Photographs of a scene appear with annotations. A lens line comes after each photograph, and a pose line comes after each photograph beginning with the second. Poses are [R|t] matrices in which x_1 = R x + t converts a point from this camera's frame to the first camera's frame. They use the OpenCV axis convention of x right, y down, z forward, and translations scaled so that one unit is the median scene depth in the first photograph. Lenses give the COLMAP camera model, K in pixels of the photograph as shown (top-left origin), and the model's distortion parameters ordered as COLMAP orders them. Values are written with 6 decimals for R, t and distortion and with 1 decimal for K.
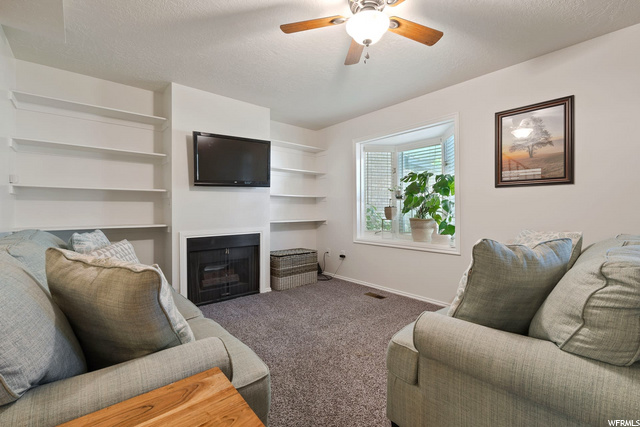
lens RADIAL K [[273.0, 0, 320.0], [0, 273.0, 213.5], [0, 0, 1]] dist [-0.000761, -0.000171]
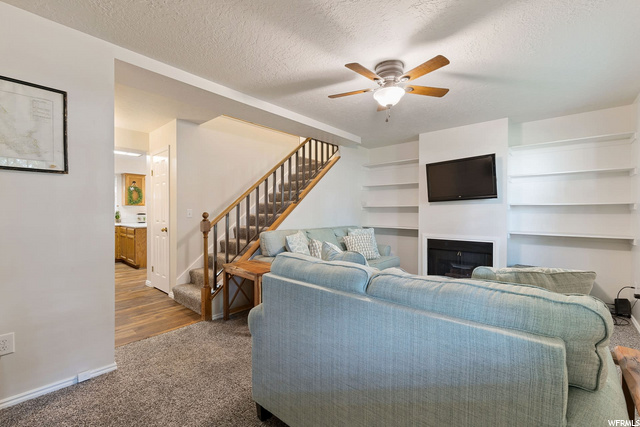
lens RADIAL K [[273.0, 0, 320.0], [0, 273.0, 213.5], [0, 0, 1]] dist [-0.000761, -0.000171]
pose [[0.143857, 0.007265, -0.989572, 0.797342], [-0.019905, 0.999792, 0.004446, -0.033182], [0.989398, 0.019058, 0.143971, 0.221814]]
